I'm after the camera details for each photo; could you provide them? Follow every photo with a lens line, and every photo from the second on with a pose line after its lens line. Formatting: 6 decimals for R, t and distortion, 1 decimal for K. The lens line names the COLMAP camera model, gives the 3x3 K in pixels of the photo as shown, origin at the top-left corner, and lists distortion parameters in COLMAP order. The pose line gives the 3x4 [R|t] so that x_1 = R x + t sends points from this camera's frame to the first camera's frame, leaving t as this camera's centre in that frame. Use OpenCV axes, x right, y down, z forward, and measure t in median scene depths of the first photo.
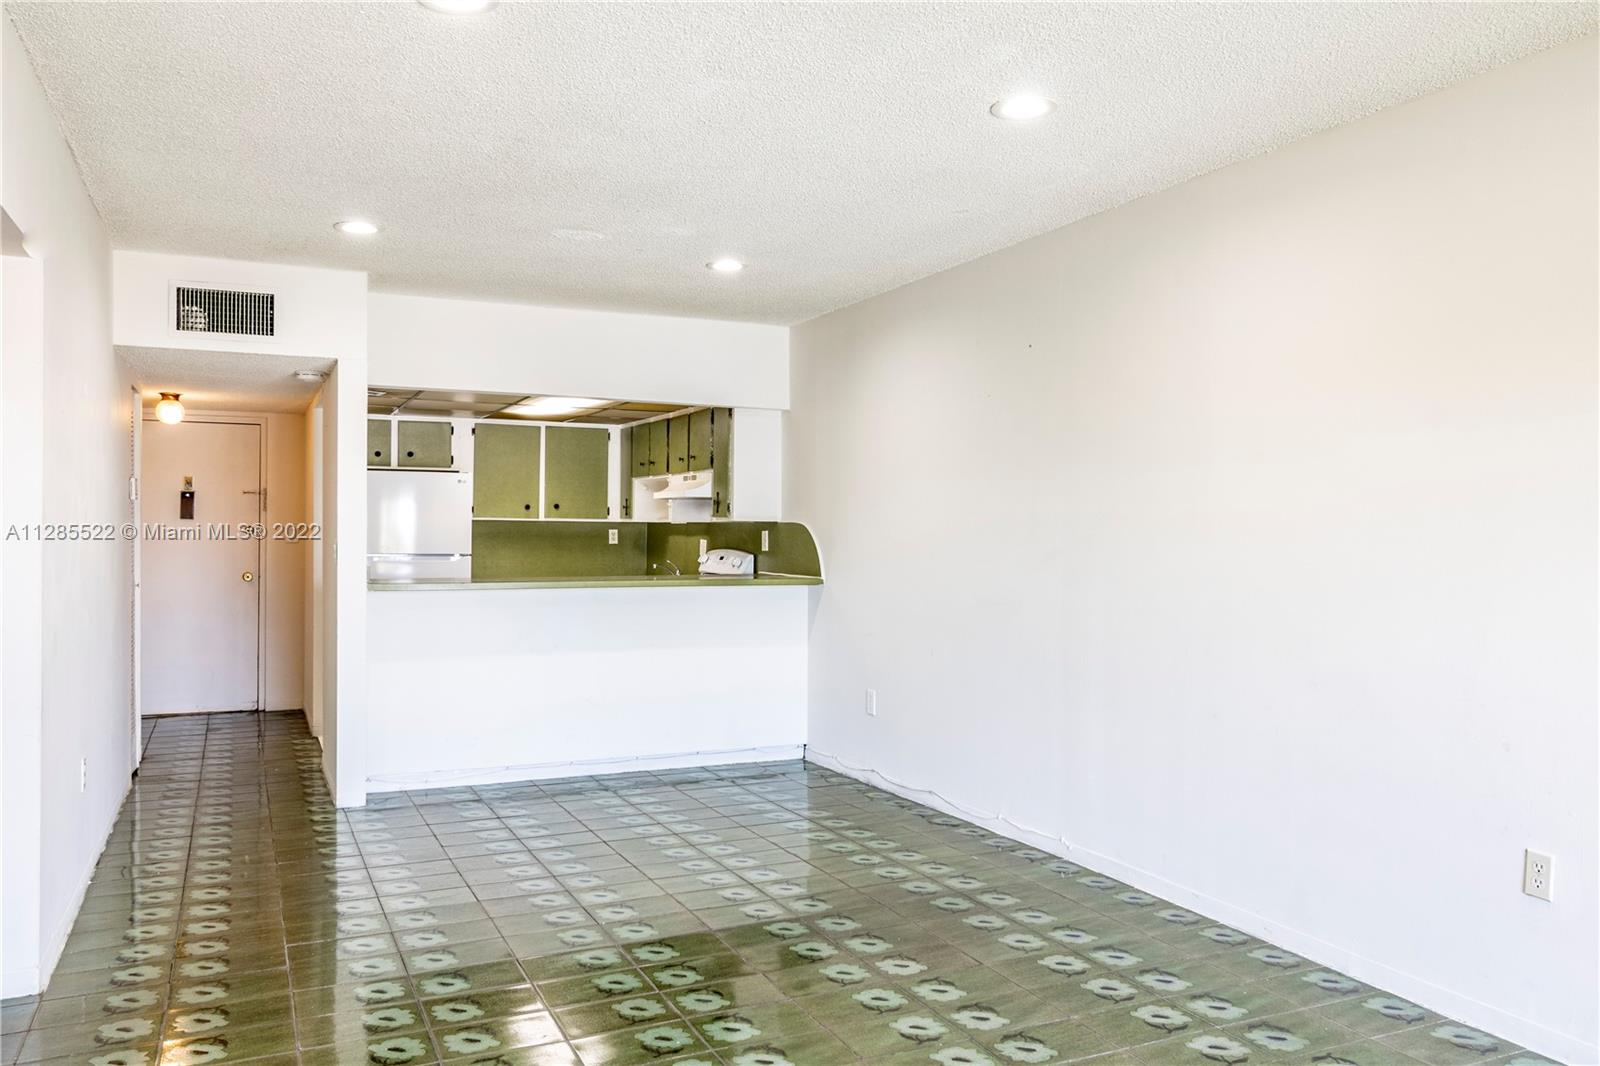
lens RADIAL K [[1205.1, 0, 800.0], [0, 1205.1, 533.0], [0, 0, 1]] dist [0.001503, 0.001876]
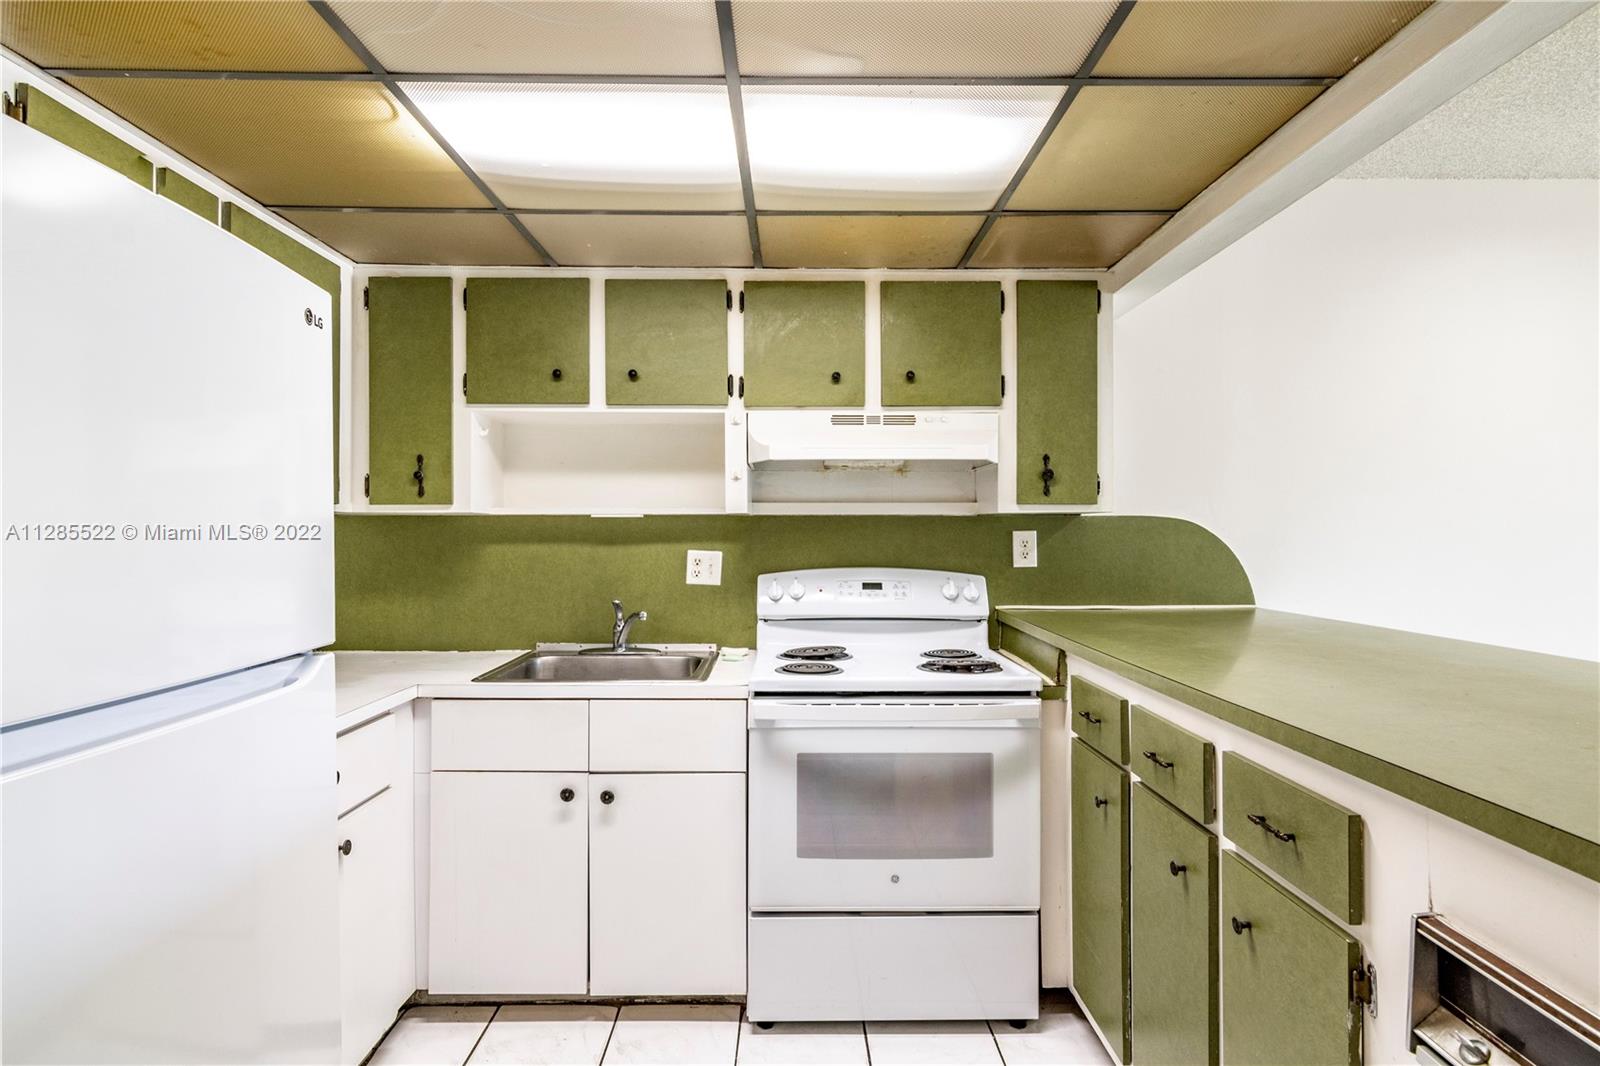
lens RADIAL K [[809.3, 0, 800.0], [0, 809.3, 533.0], [0, 0, 1]] dist [0.001443, -0.000304]
pose [[0.414906, -0.011945, 0.909786, -0.427700], [0.006121, 0.999928, 0.010338, -0.005425], [-0.909844, 0.001279, 0.414949, 0.970784]]
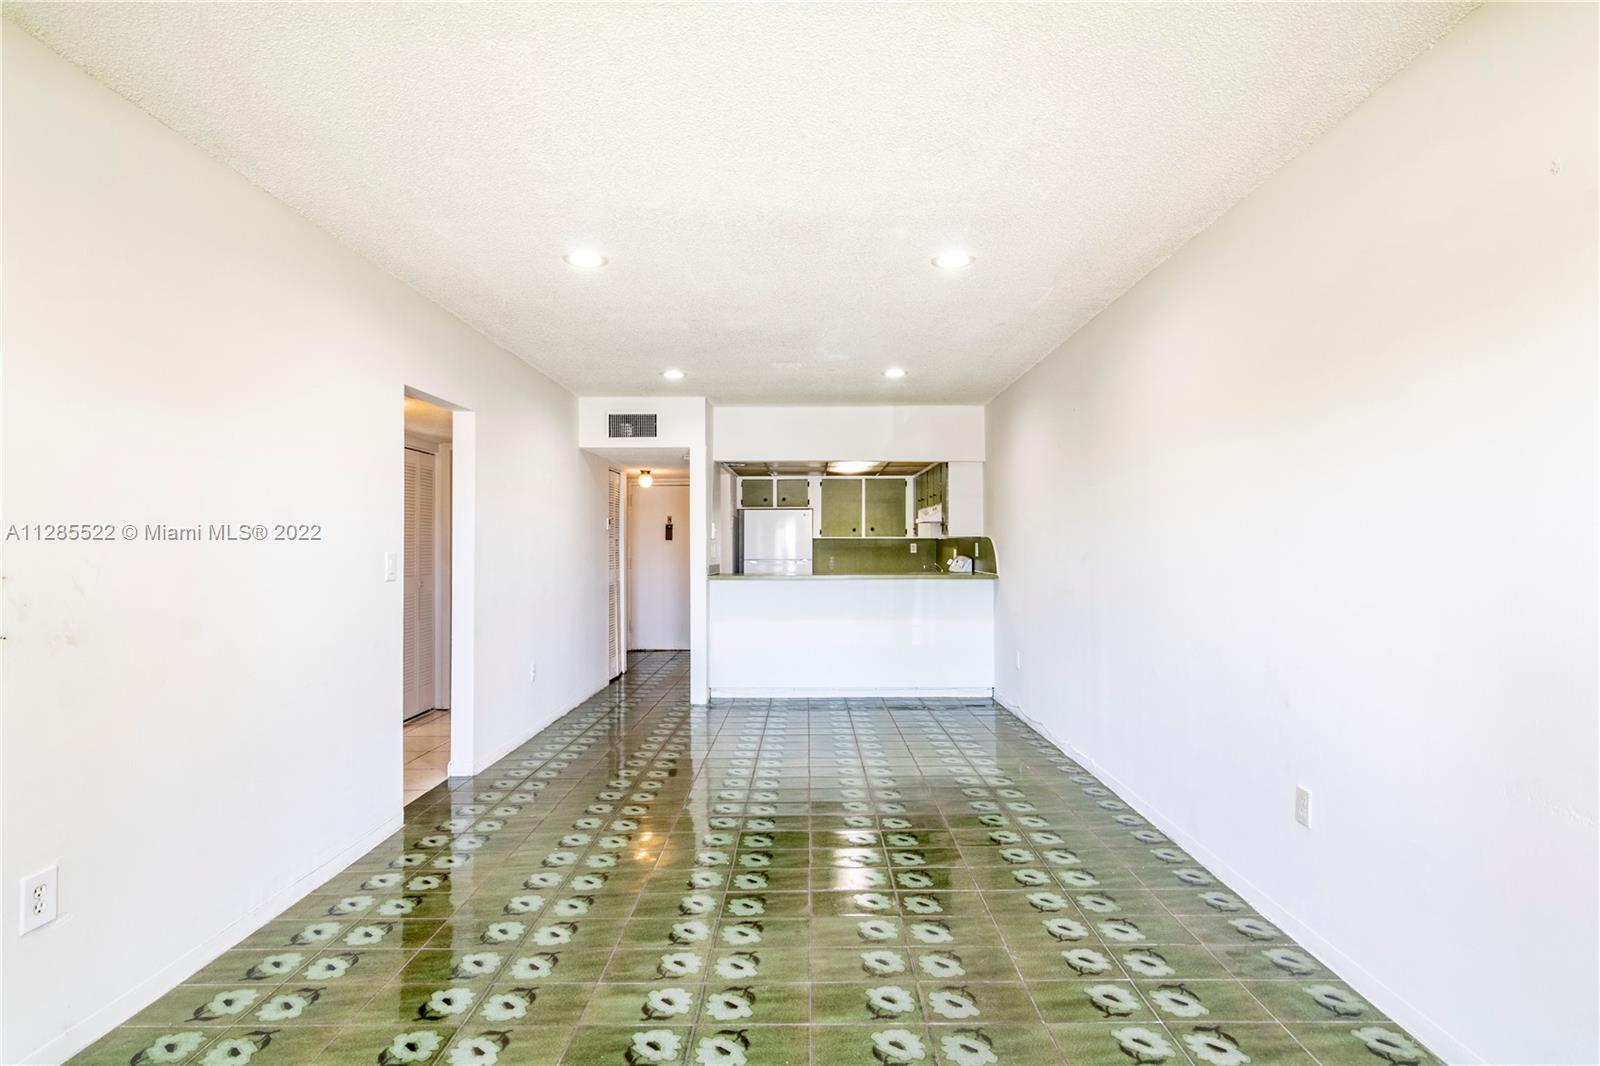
lens RADIAL K [[809.3, 0, 800.0], [0, 809.3, 533.0], [0, 0, 1]] dist [0.001443, -0.000304]
pose [[0.905403, -0.016476, -0.424233, 0.200402], [0.009041, 0.999768, -0.019532, 0.003420], [0.424457, 0.013849, 0.905342, 0.001629]]
